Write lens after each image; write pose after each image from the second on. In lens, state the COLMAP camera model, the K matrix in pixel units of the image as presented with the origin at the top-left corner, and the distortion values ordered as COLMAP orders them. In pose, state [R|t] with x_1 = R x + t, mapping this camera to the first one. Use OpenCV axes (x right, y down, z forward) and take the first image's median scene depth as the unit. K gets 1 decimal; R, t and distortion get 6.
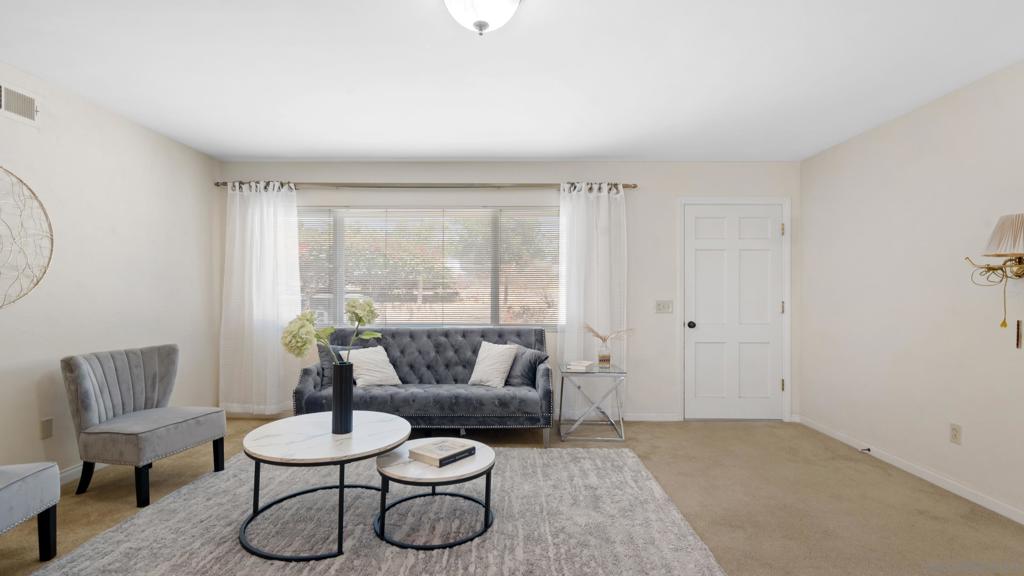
lens RADIAL K [[465.7, 0, 514.6], [0, 465.7, 289.6], [0, 0, 1]] dist [-0.008952, 0.004045]
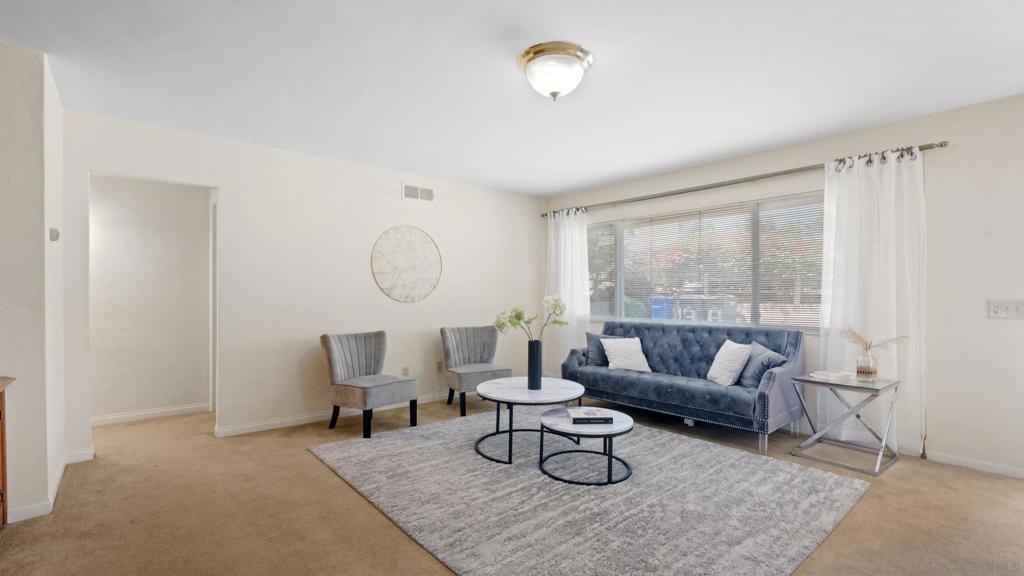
lens RADIAL K [[465.7, 0, 517.8], [0, 465.7, 289.6], [0, 0, 1]] dist [-0.008952, 0.004045]
pose [[0.659549, -0.010169, -0.751593, 0.421721], [0.011134, 0.999931, -0.003759, 0.003277], [0.751579, -0.005889, 0.659617, 0.009763]]
